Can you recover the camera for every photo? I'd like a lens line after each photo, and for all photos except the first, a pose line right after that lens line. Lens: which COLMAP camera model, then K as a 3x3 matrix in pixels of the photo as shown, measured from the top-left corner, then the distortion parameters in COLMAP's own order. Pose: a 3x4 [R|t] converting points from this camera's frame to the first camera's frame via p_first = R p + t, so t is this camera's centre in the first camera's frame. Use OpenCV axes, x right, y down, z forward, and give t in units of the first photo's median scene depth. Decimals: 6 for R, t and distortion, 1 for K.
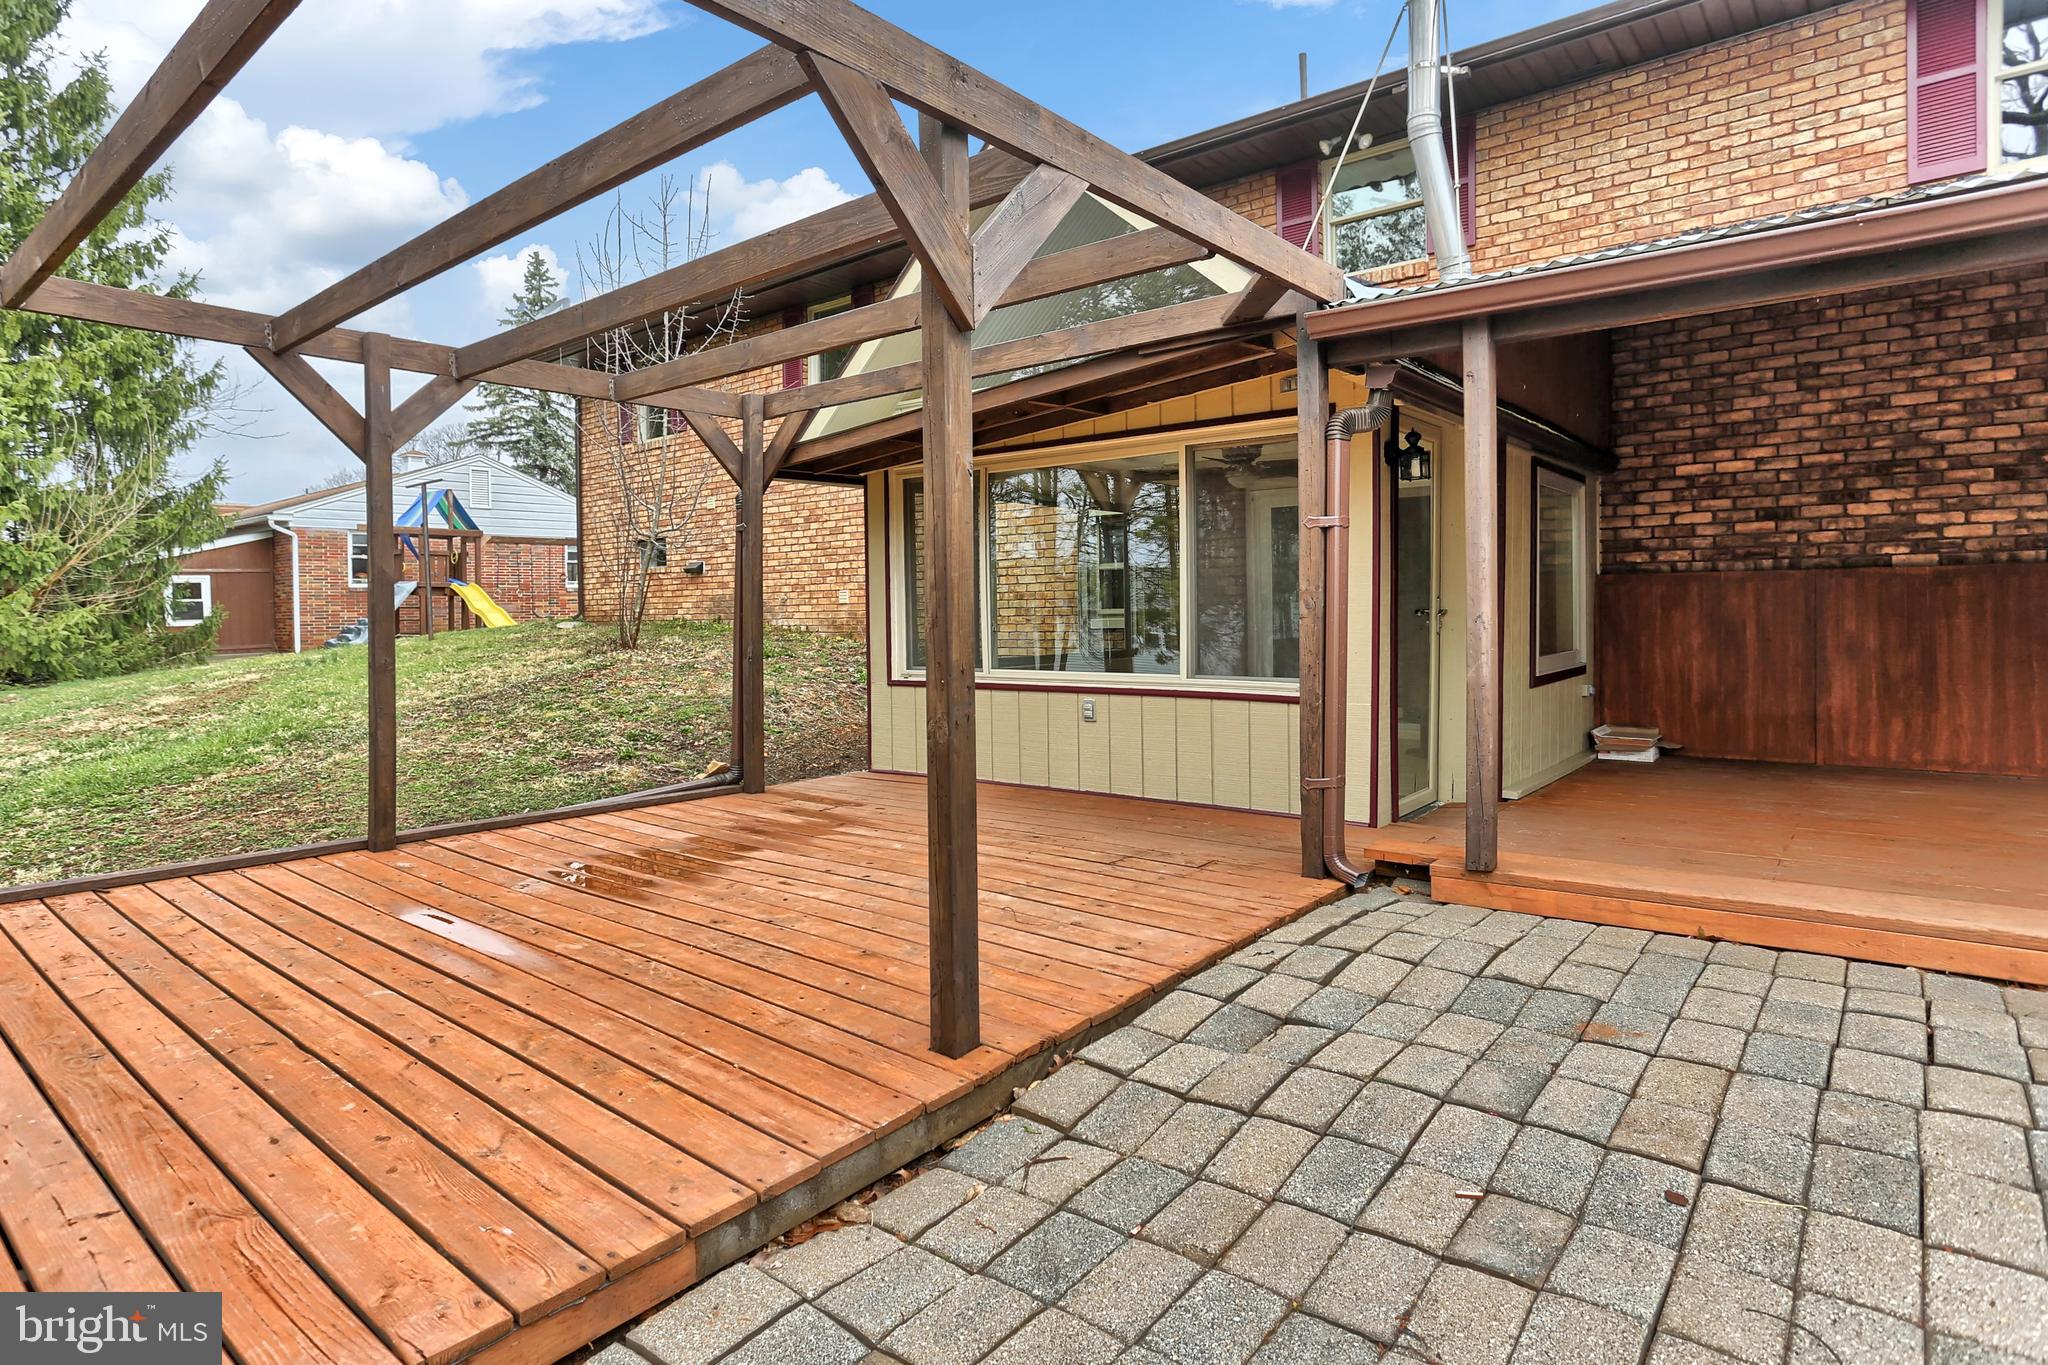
lens RADIAL K [[1120.6, 0, 896.4], [0, 1120.6, 601.7], [0, 0, 1]] dist [-0.039489, 0.016012]
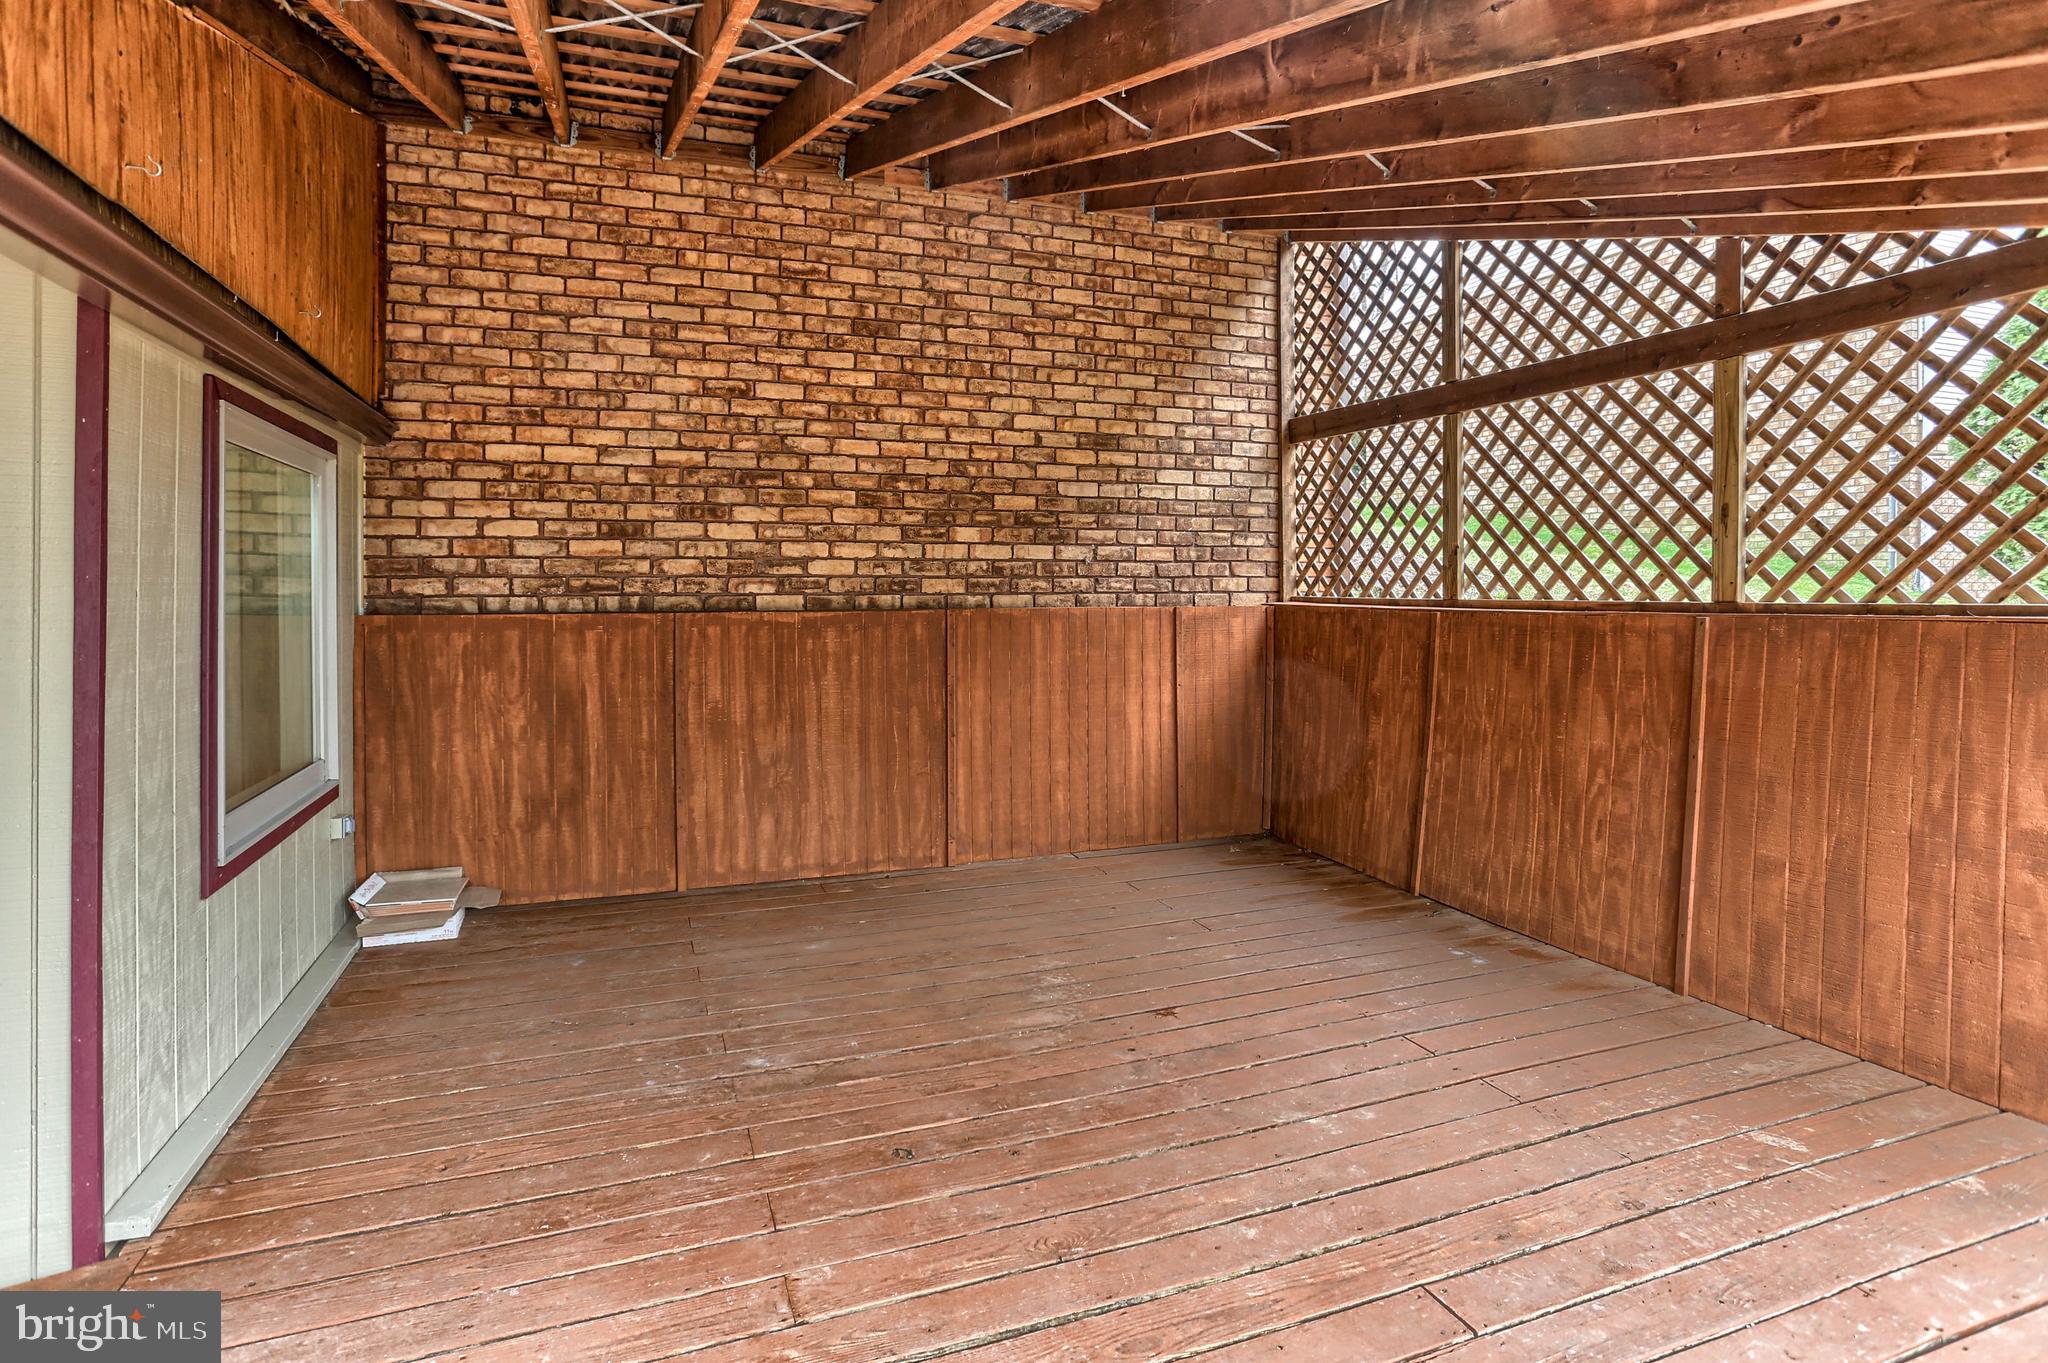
lens RADIAL K [[1120.6, 0, 1101.3], [0, 1120.6, 609.8], [0, 0, 1]] dist [-0.039489, 0.016012]
pose [[0.399268, -0.010129, 0.916778, 0.282371], [-0.010891, 0.999816, 0.015790, -0.044585], [-0.916769, -0.016289, 0.399085, 0.449807]]
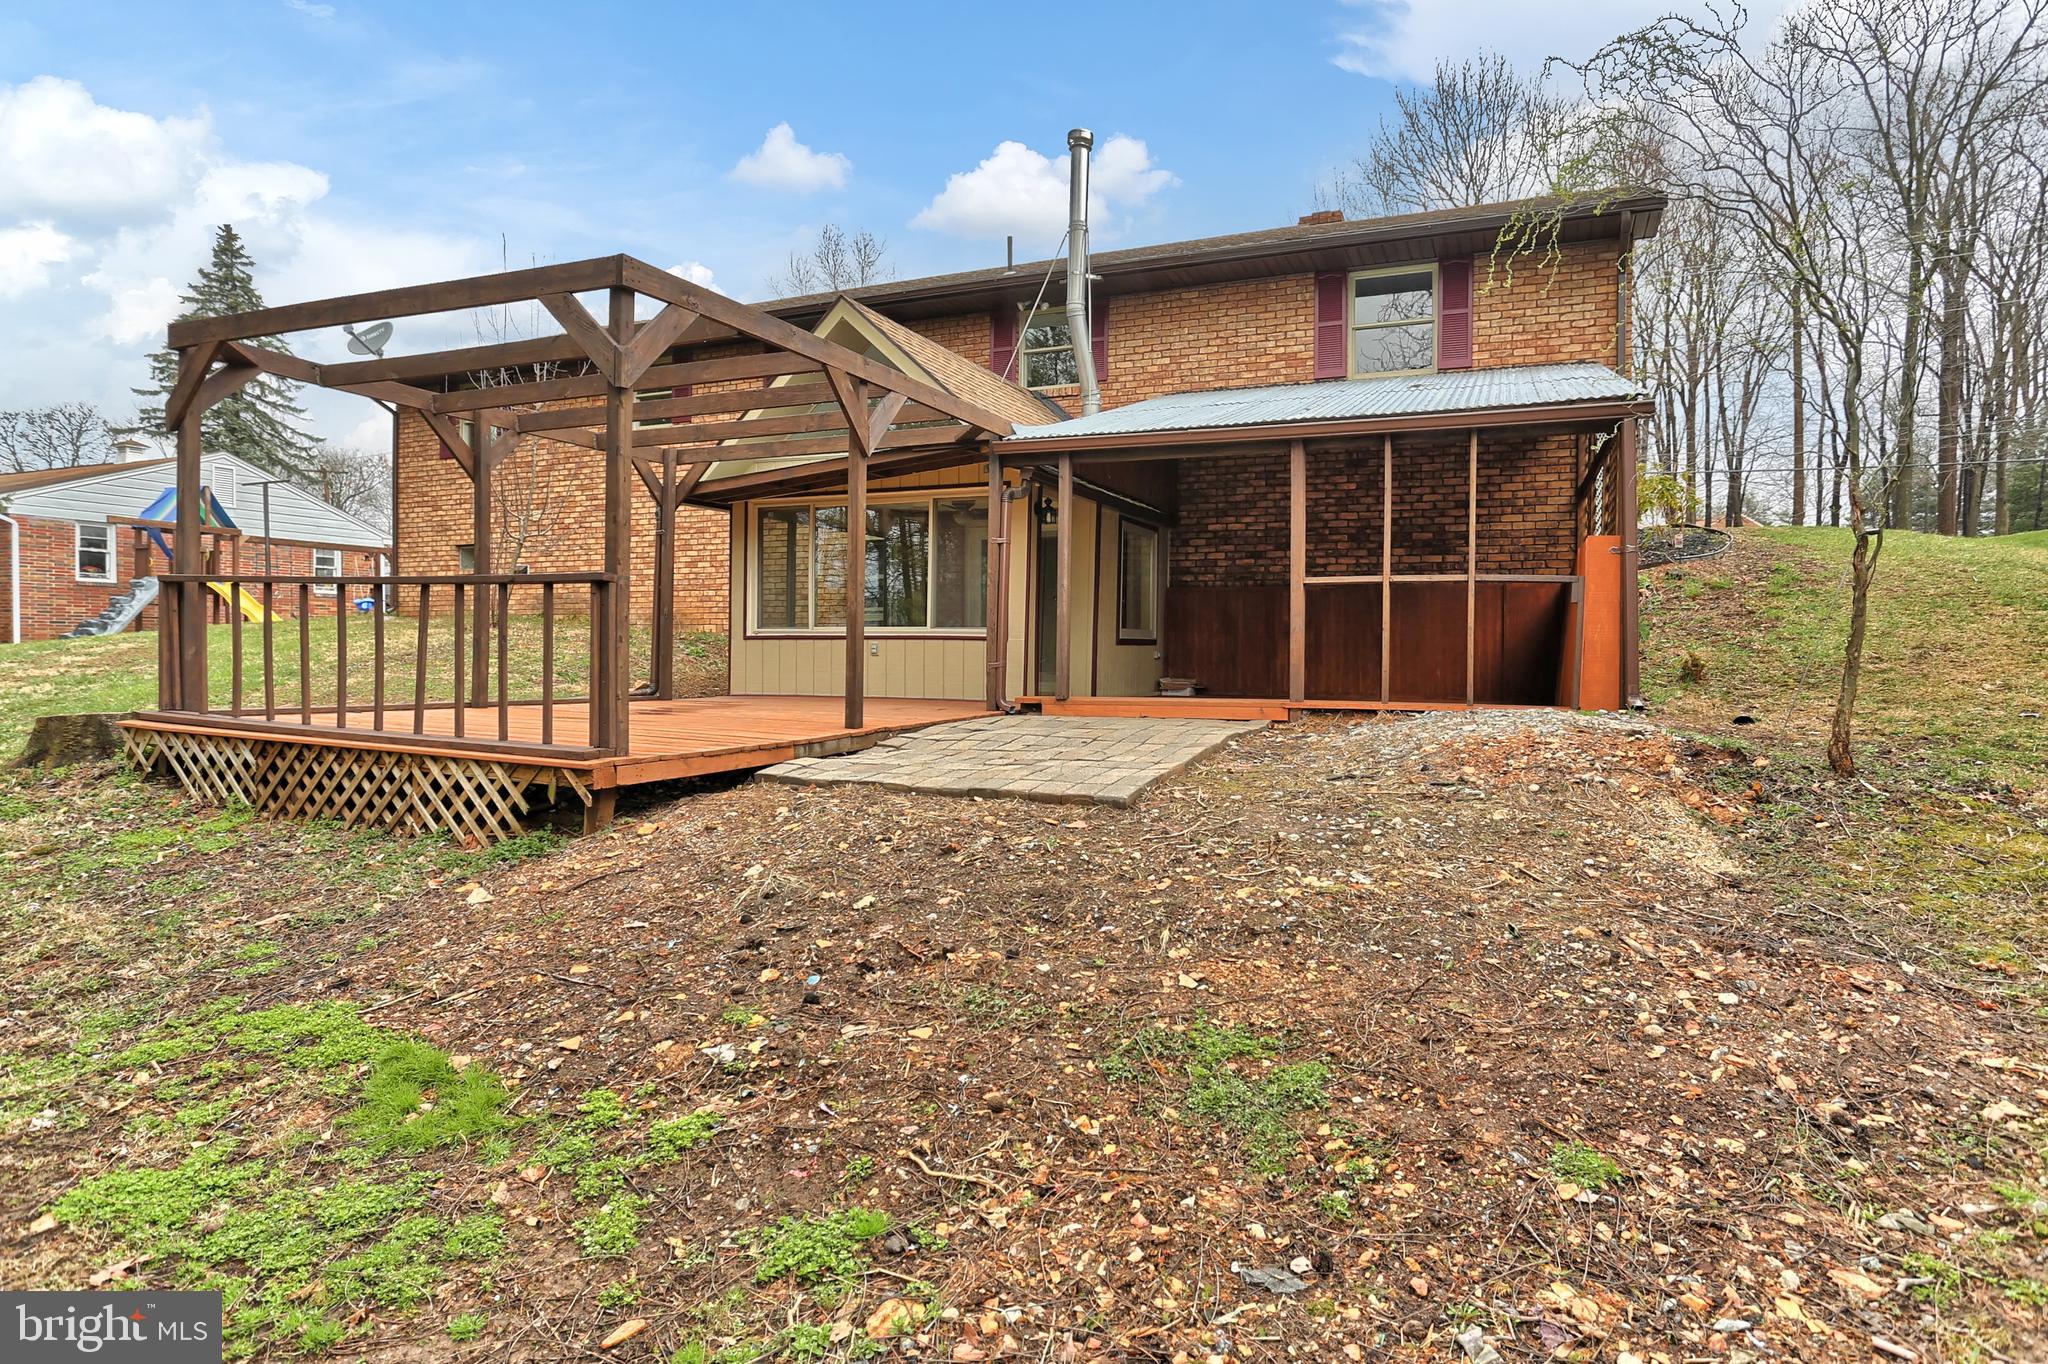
lens RADIAL K [[1120.6, 0, 1028.8], [0, 1120.6, 675.8], [0, 0, 1]] dist [-0.039489, 0.016012]
pose [[0.935760, 0.007664, 0.352554, -0.171396], [-0.020895, 0.999212, 0.033740, 0.061090], [-0.352018, -0.038939, 0.935183, -0.560951]]
